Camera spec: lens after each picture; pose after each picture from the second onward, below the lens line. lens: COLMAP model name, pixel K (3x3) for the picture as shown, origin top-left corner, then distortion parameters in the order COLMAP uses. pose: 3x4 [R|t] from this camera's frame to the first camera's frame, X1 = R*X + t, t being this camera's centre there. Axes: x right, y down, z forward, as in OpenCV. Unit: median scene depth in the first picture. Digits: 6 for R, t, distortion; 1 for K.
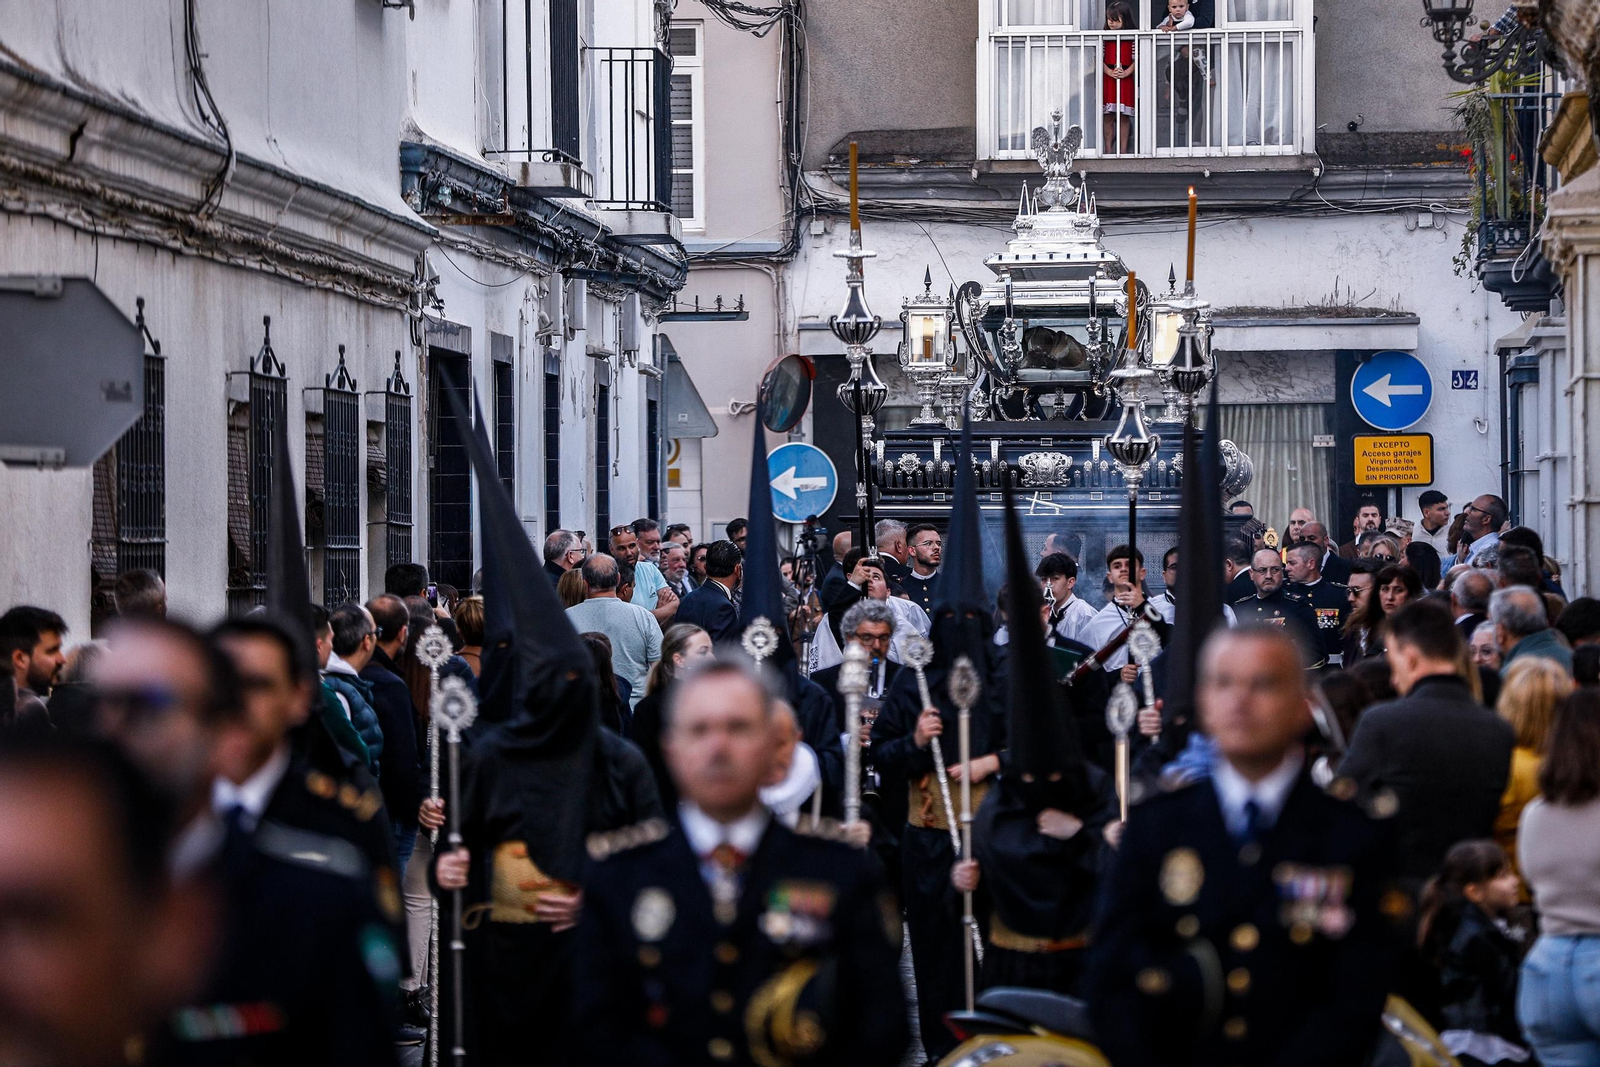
lens RADIAL K [[9406.5, 0, 812.5], [0, 9406.5, 532.1], [0, 0, 1]] dist [1.957325, 0.000000]
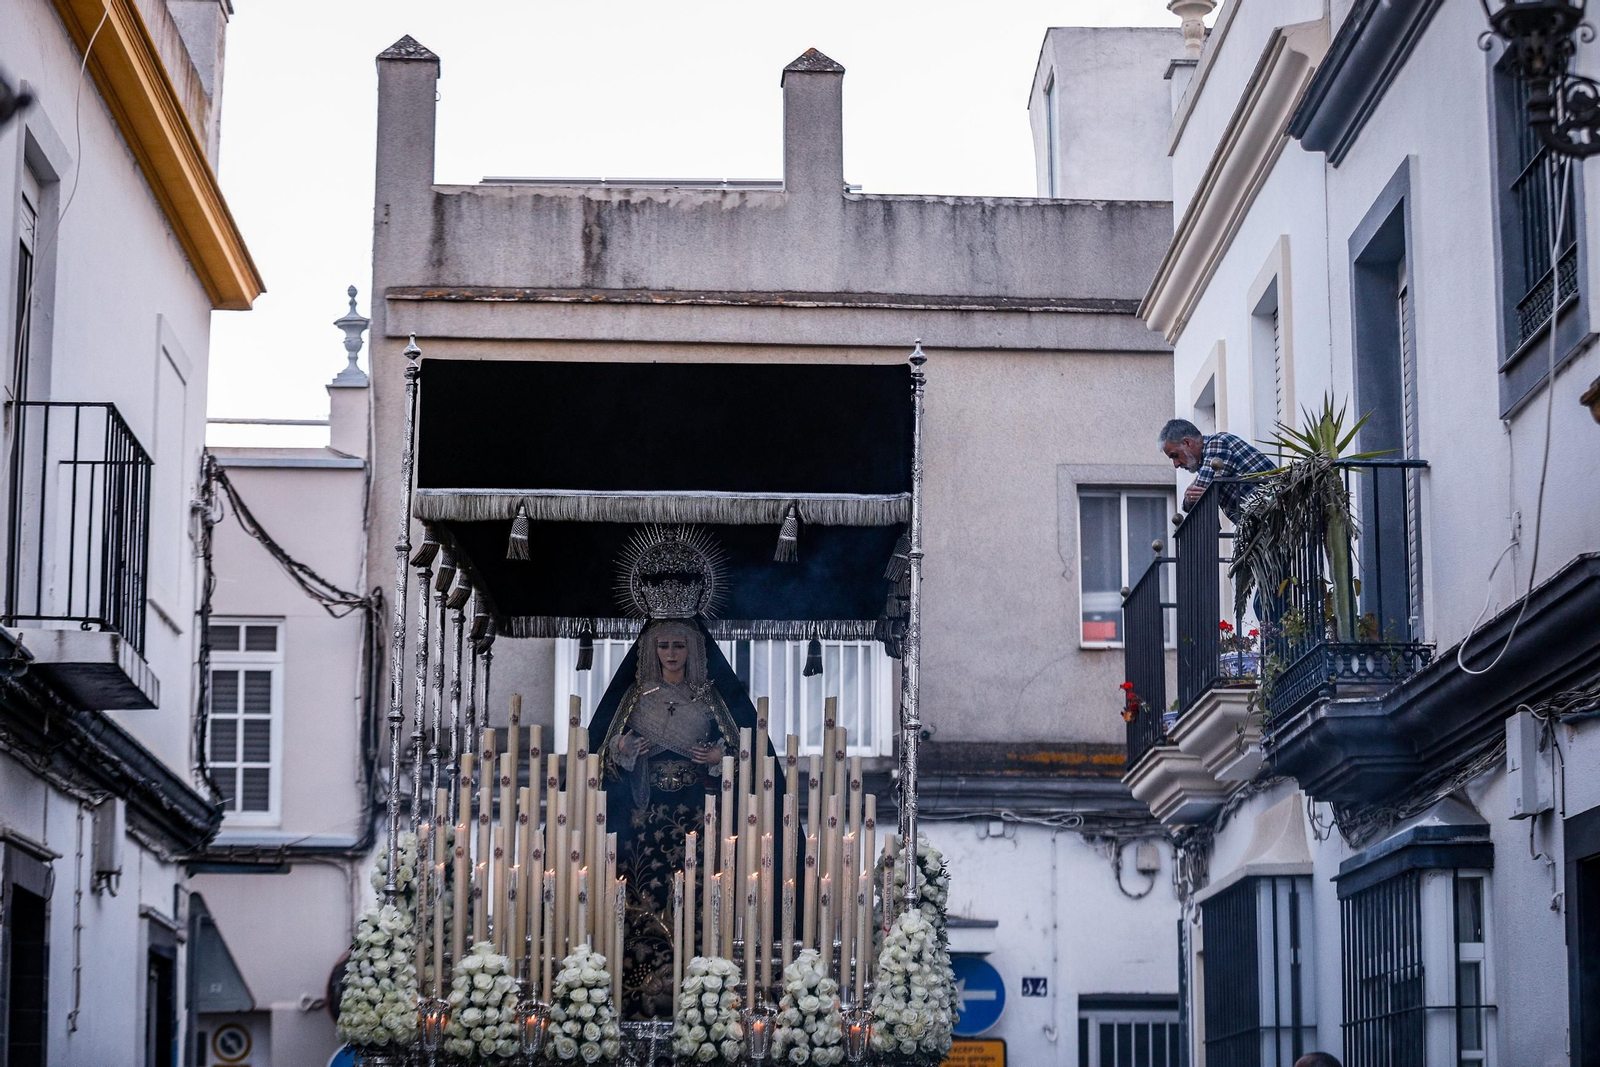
lens RADIAL K [[3697.5, 0, 804.1], [0, 3697.5, 539.6], [0, 0, 1]] dist [-0.207982, 0.000000]
pose [[0.996014, 0.024450, 0.085784, 0.009705], [-0.009606, 0.985510, -0.169346, 0.003633], [-0.088682, 0.167846, 0.981816, 0.614514]]
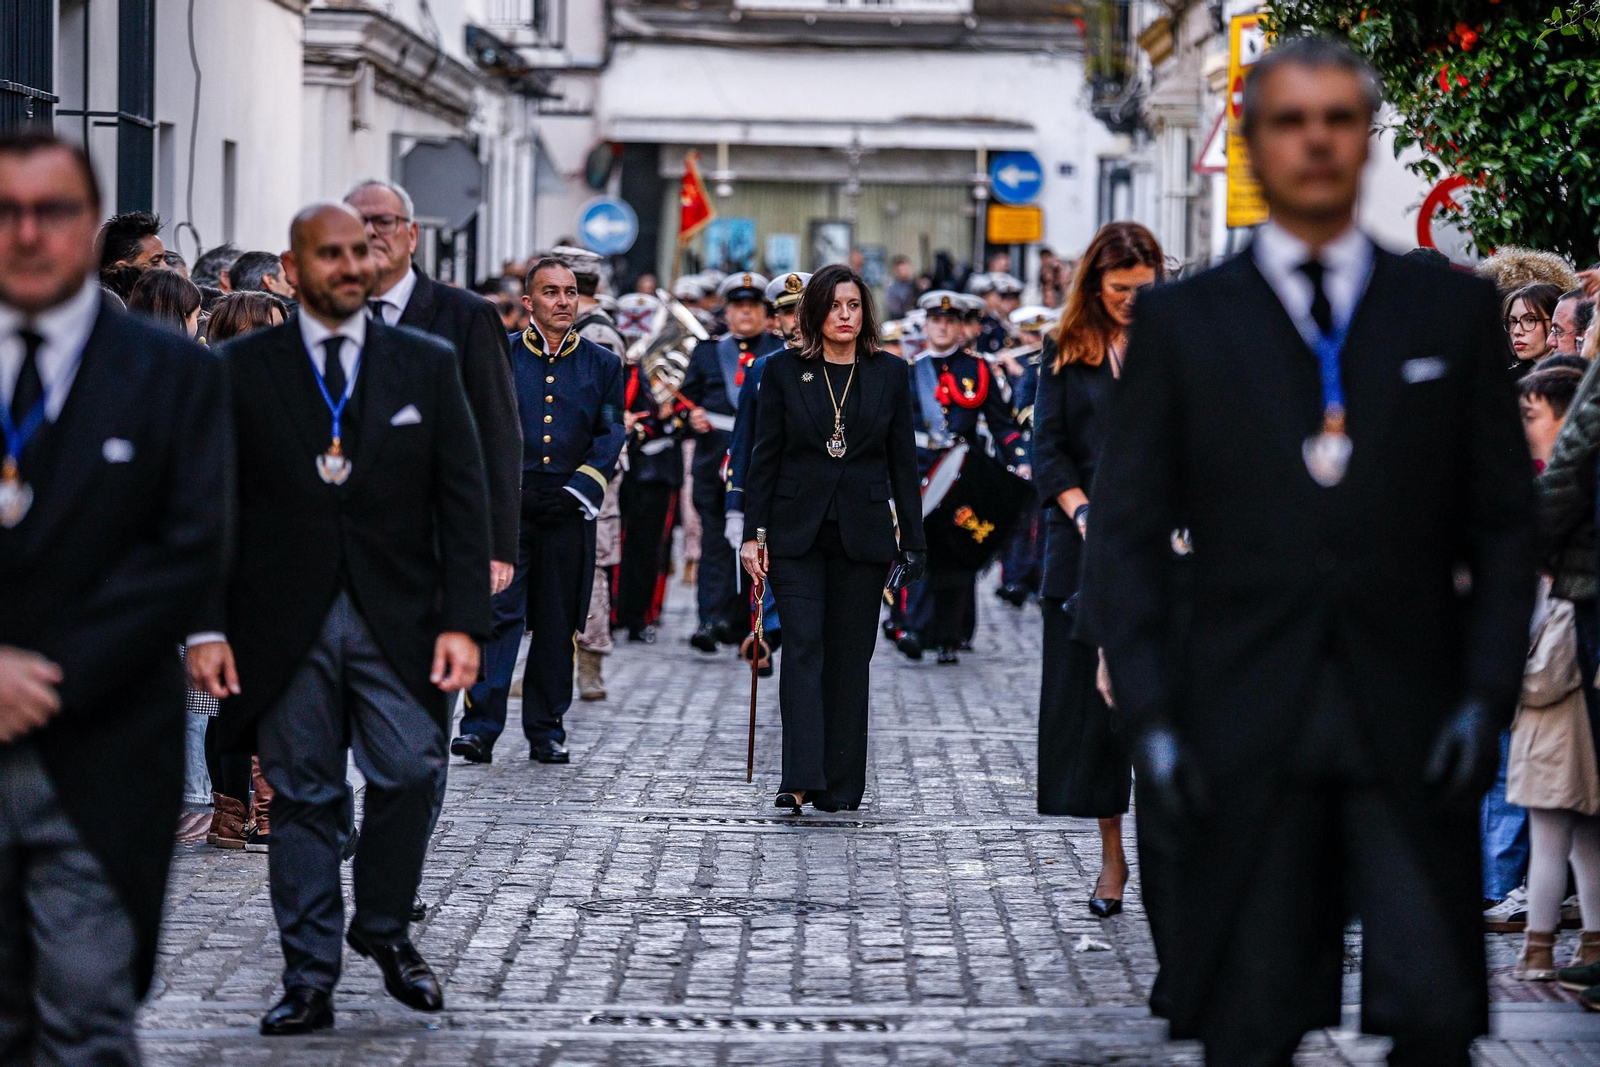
lens RADIAL K [[9406.5, 0, 798.7], [0, 9406.5, 538.8], [0, 0, 1]] dist [1.957325, 0.000000]
pose [[0.998232, 0.029433, 0.051637, -0.045672], [-0.030994, 0.999078, 0.029700, -0.001355], [-0.050715, -0.031248, 0.998224, -0.448037]]
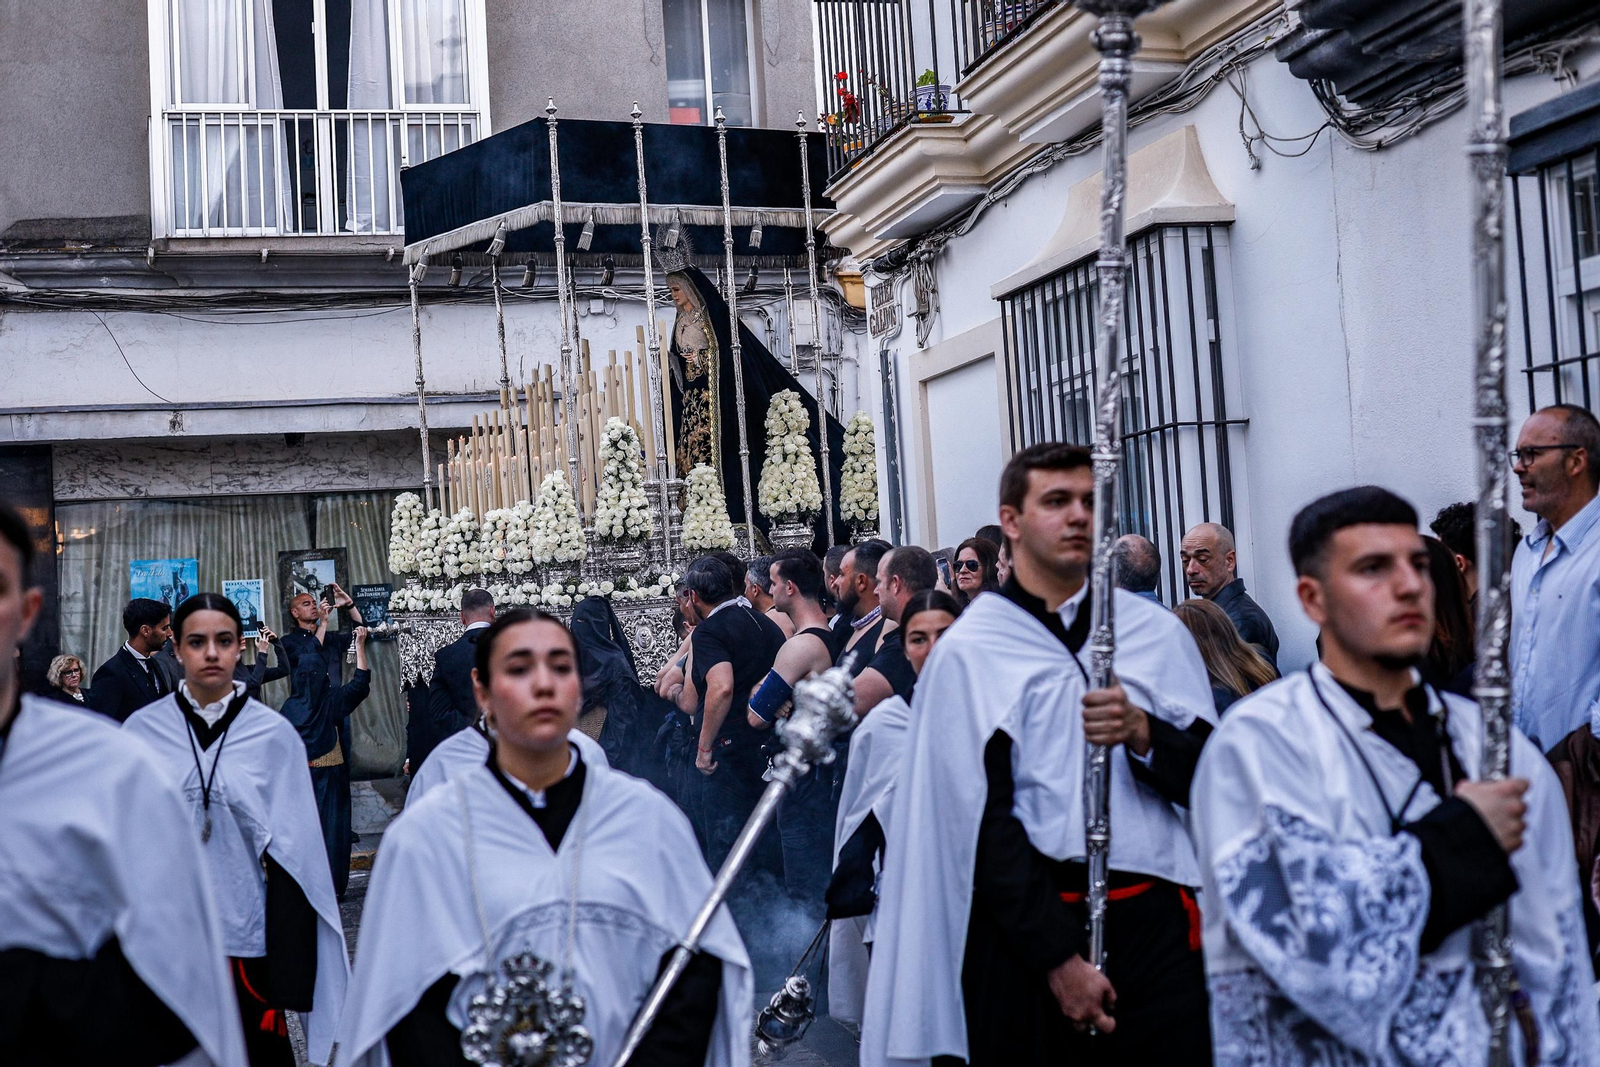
lens RADIAL K [[2334.9, 0, 800.9], [0, 2334.9, 528.3], [0, 0, 1]] dist [-0.076229, 0.000000]
pose [[0.952532, -0.031046, 0.302853, 0.007800], [0.045626, 0.998109, -0.041187, 0.002903], [-0.301002, 0.053049, 0.952147, 0.756660]]
